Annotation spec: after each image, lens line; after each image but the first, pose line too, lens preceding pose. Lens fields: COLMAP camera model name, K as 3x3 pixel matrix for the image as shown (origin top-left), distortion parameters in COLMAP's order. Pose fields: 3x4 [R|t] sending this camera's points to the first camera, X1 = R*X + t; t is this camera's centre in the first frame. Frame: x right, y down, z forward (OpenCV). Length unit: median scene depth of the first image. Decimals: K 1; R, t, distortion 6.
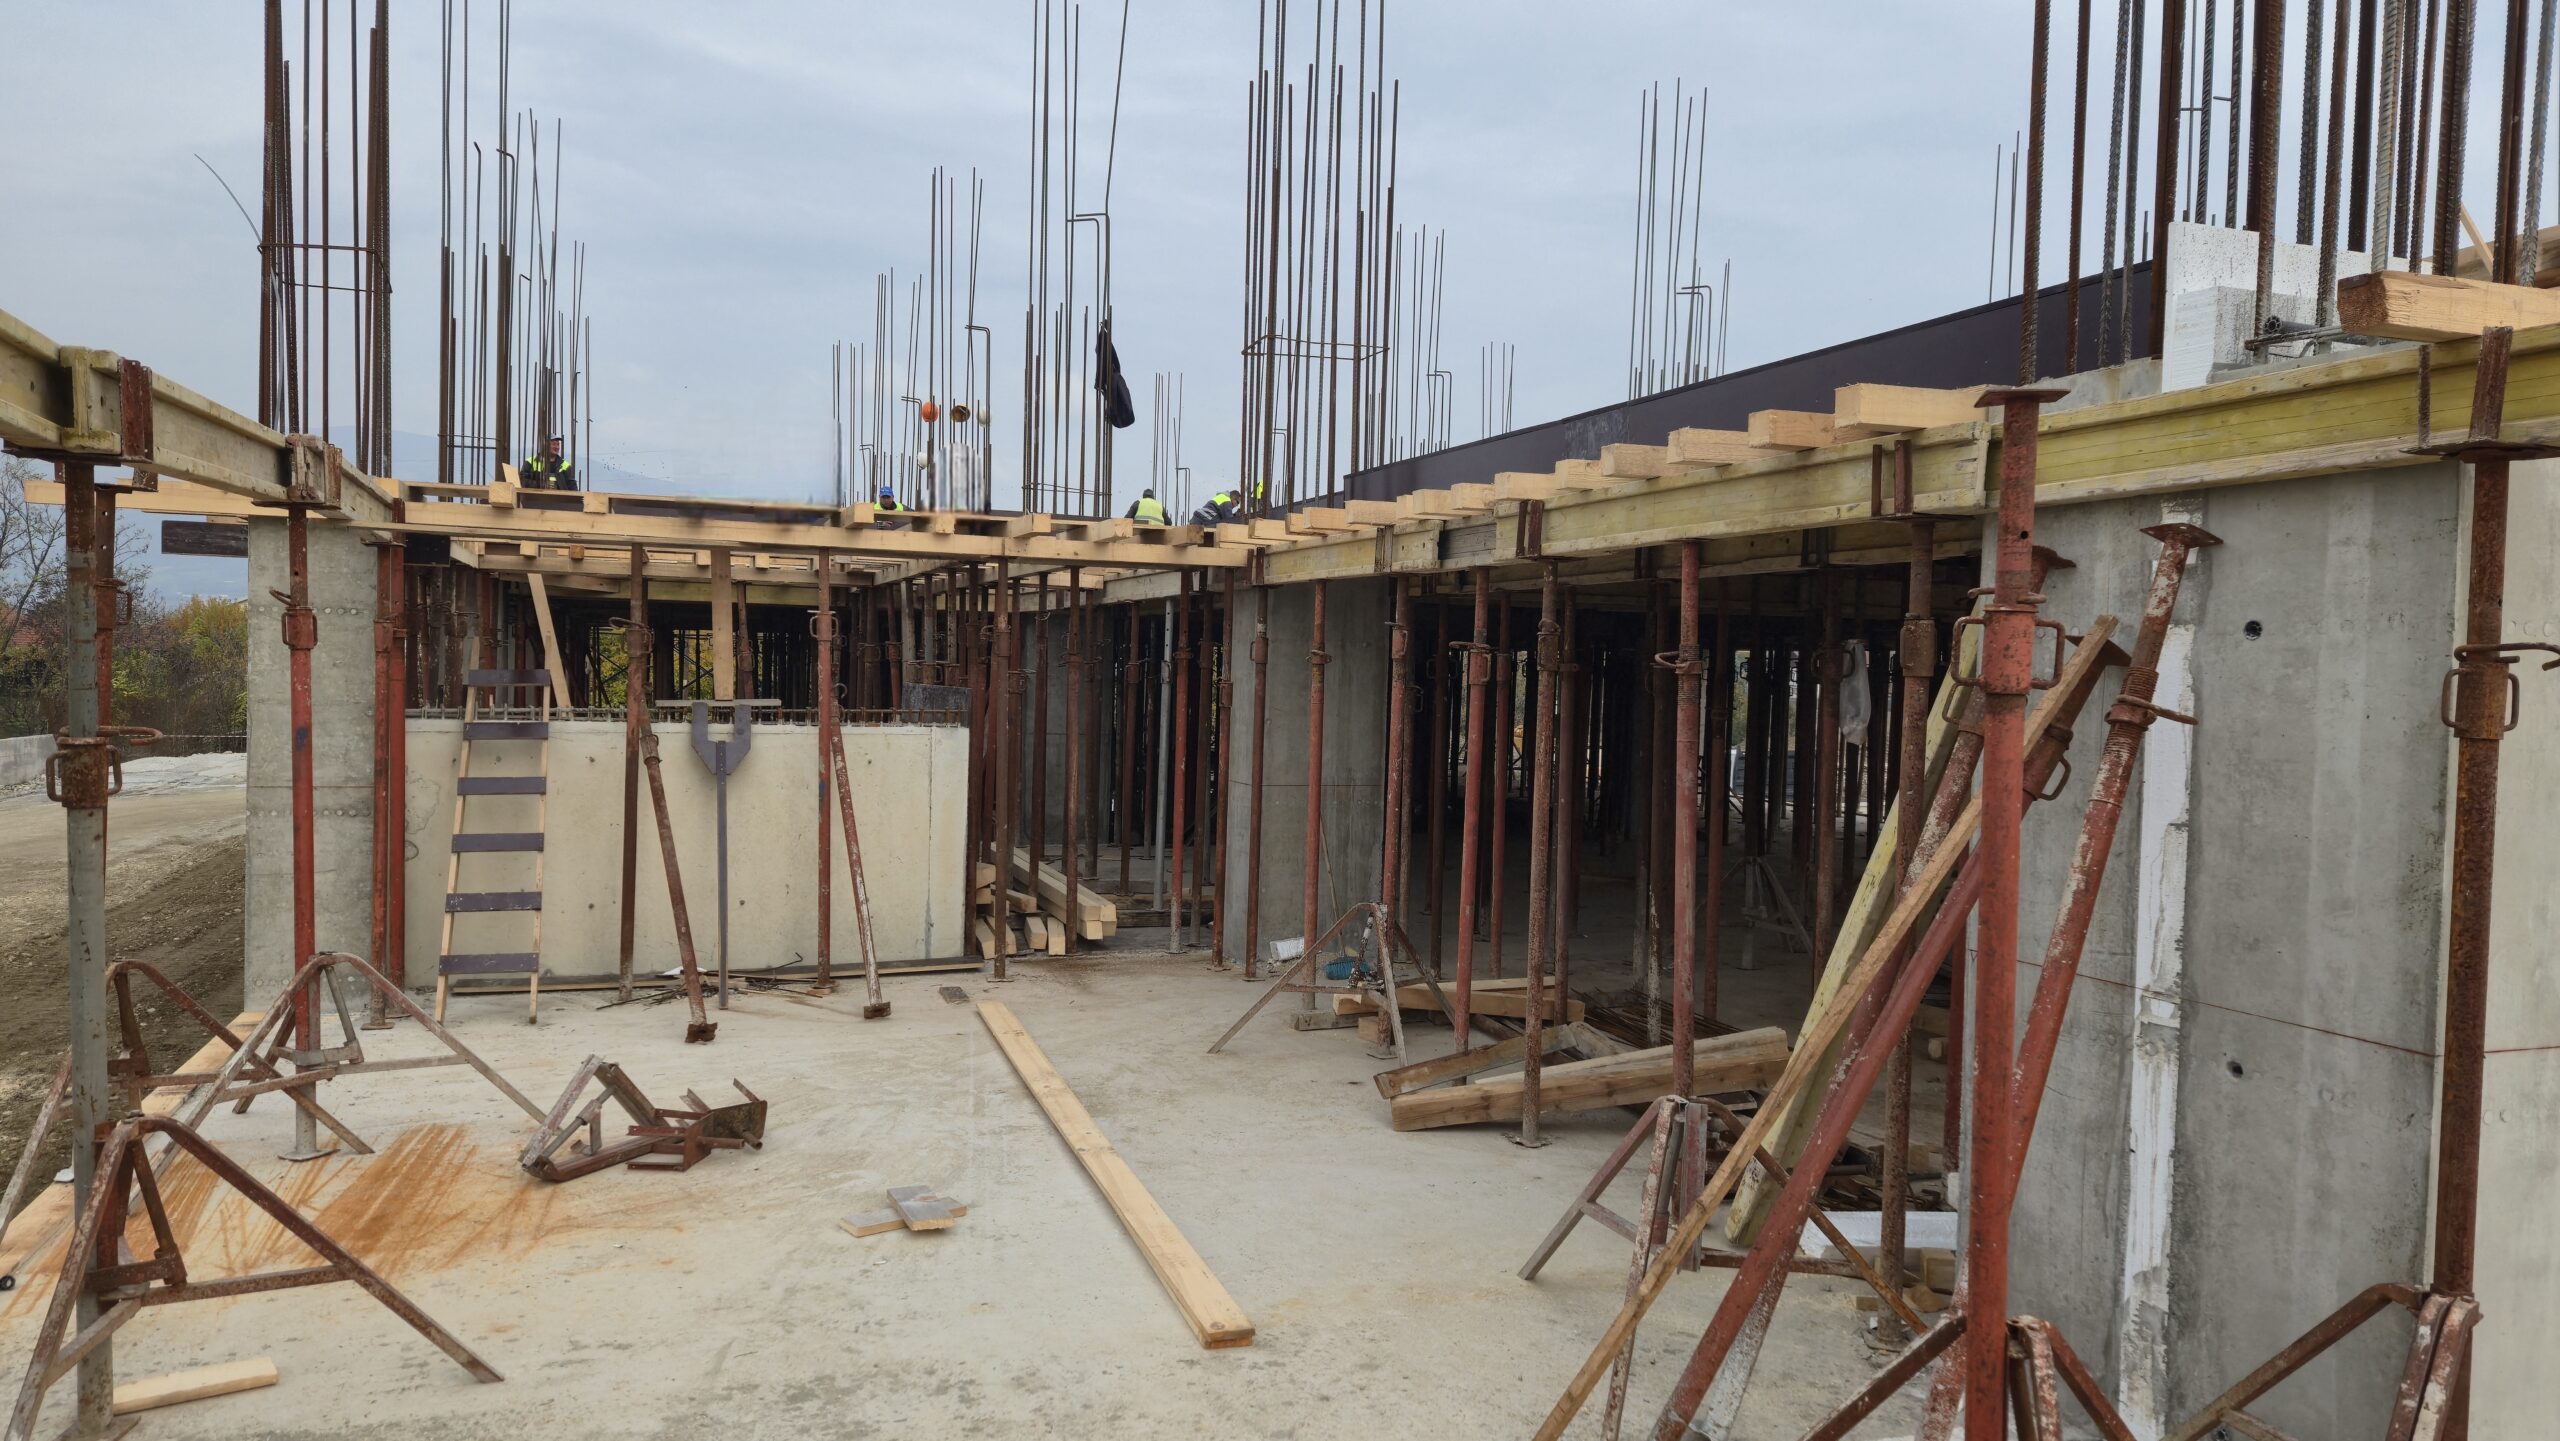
lens RADIAL K [[1647.5, 0, 1282.9], [0, 1647.5, 728.5], [0, 0, 1]] dist [0.028844, -0.014482]
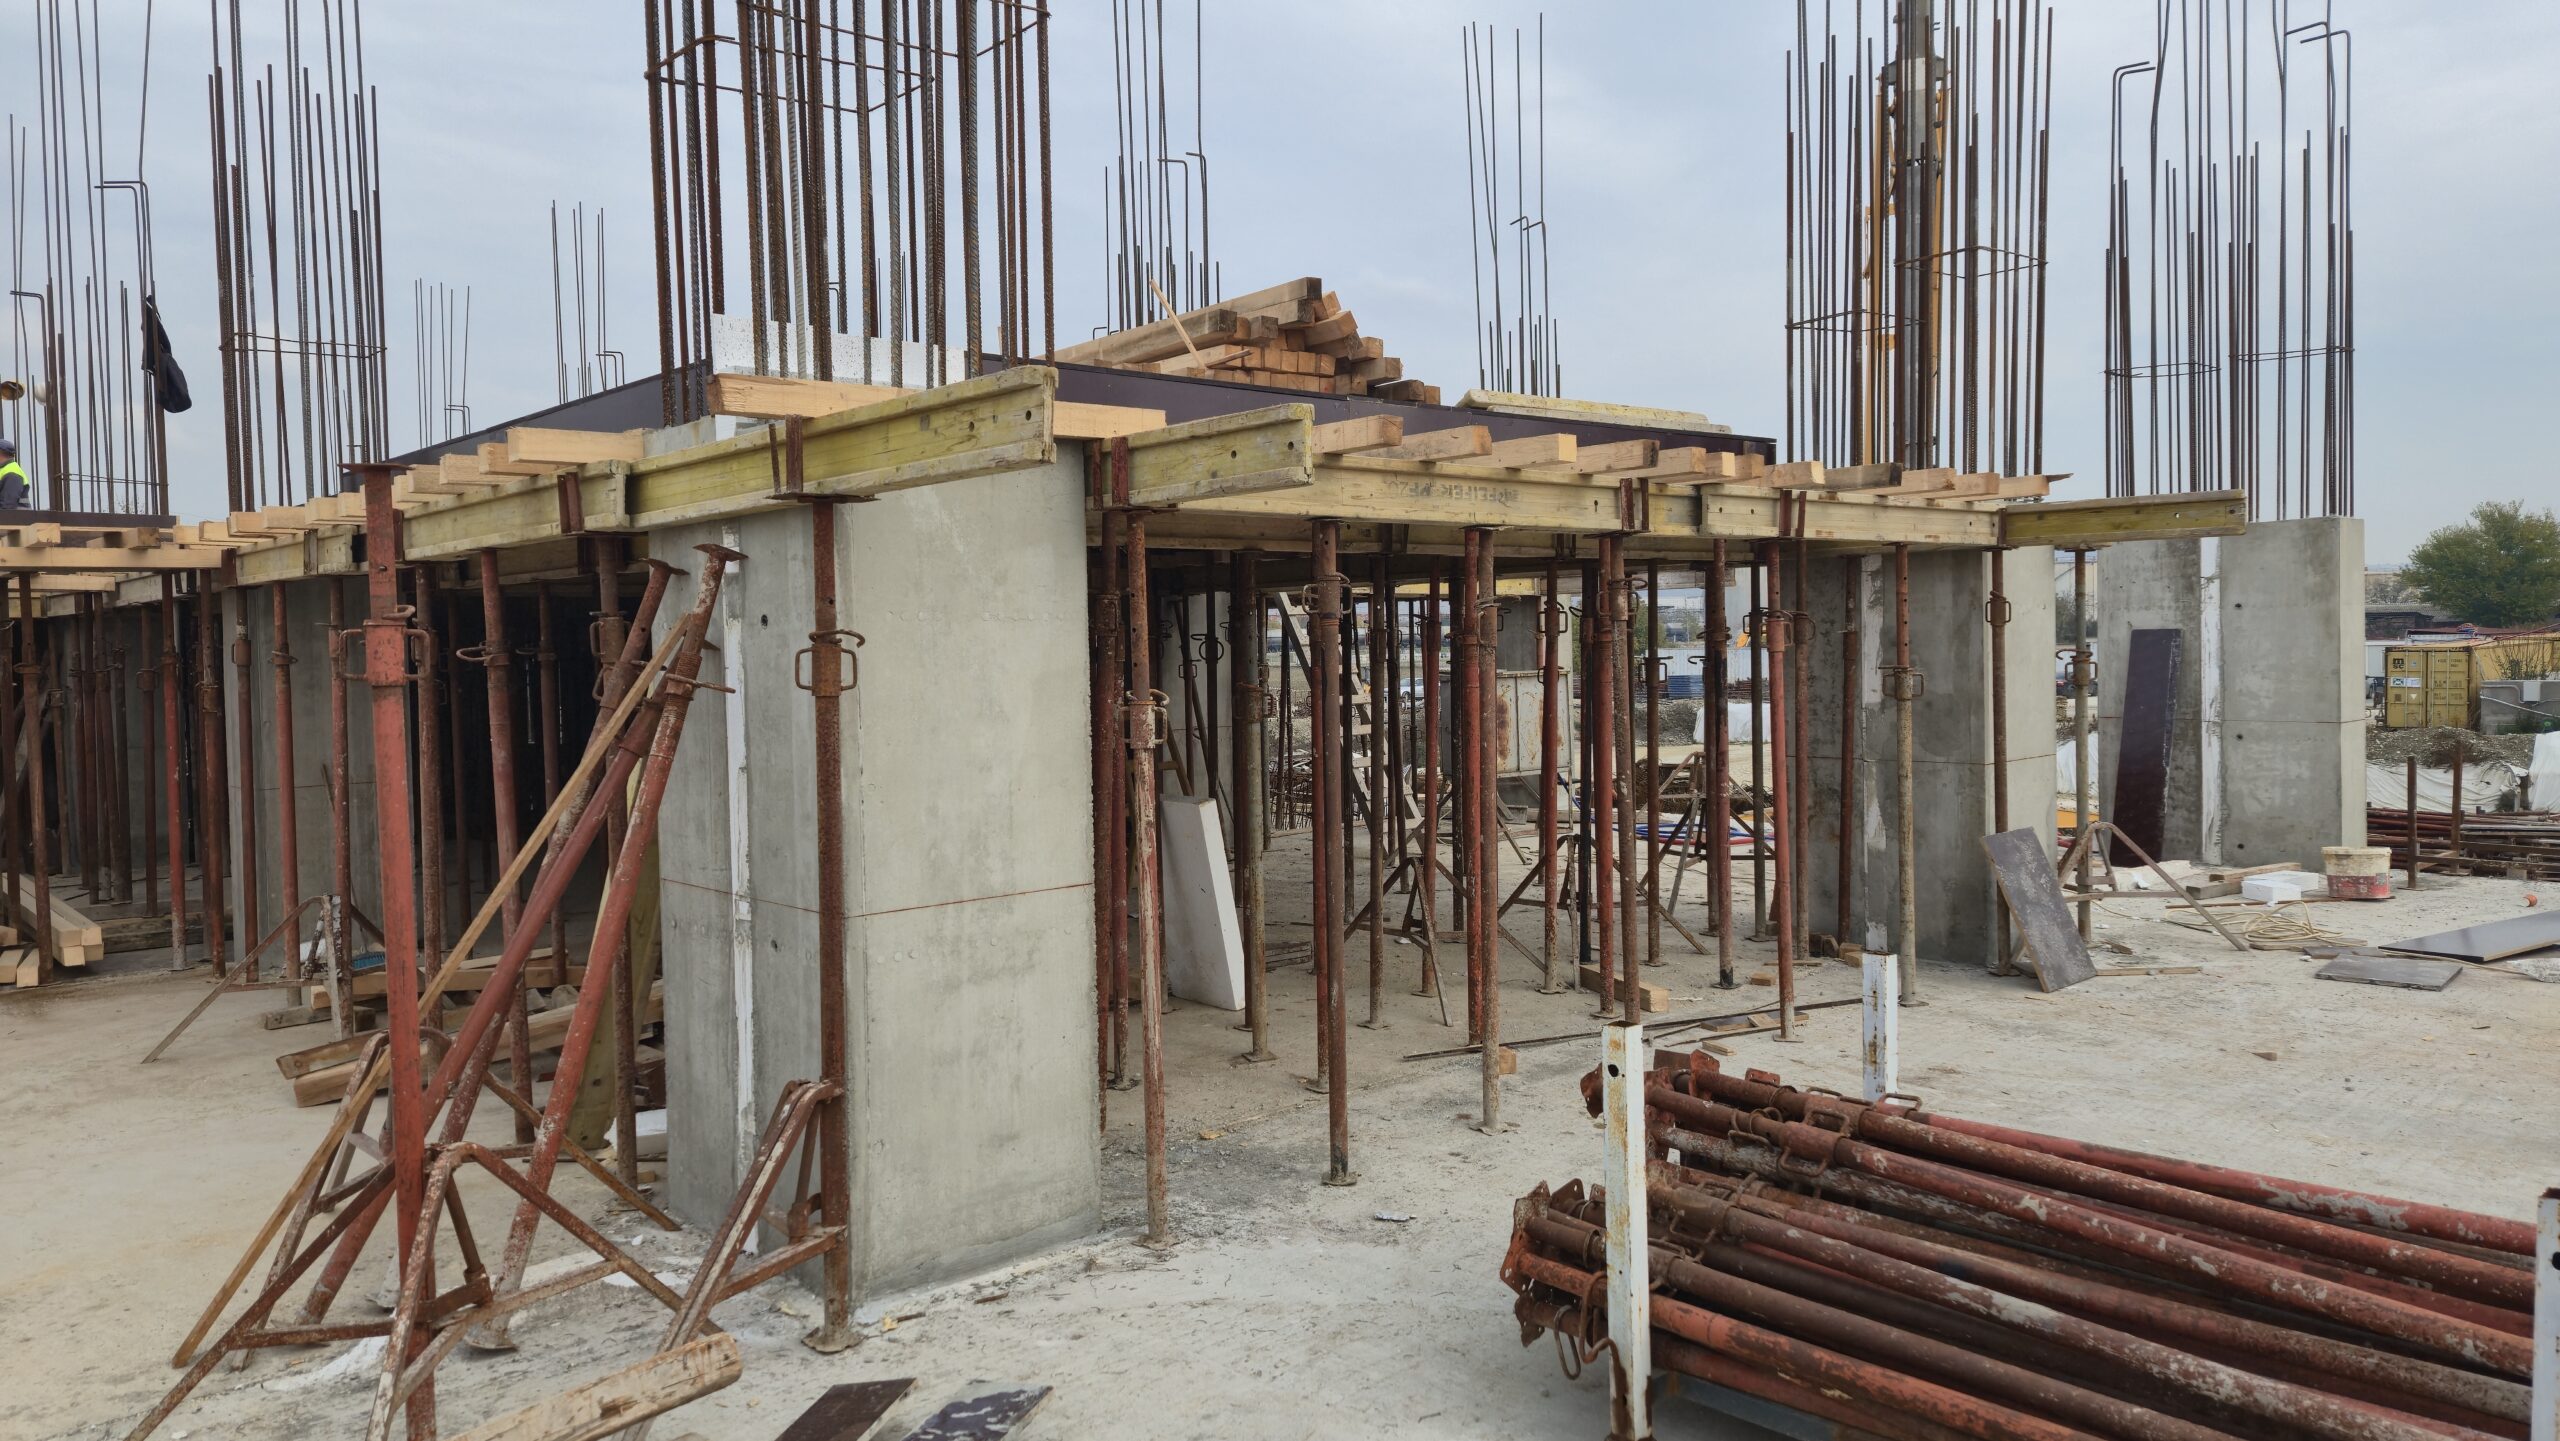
lens RADIAL K [[1647.5, 0, 1281.7], [0, 1647.5, 701.1], [0, 0, 1]] dist [0.028844, -0.014482]
pose [[0.919880, -0.050965, 0.388874, 0.269291], [0.052479, 0.998599, 0.006736, 0.011483], [-0.388673, 0.014212, 0.921266, -0.248609]]
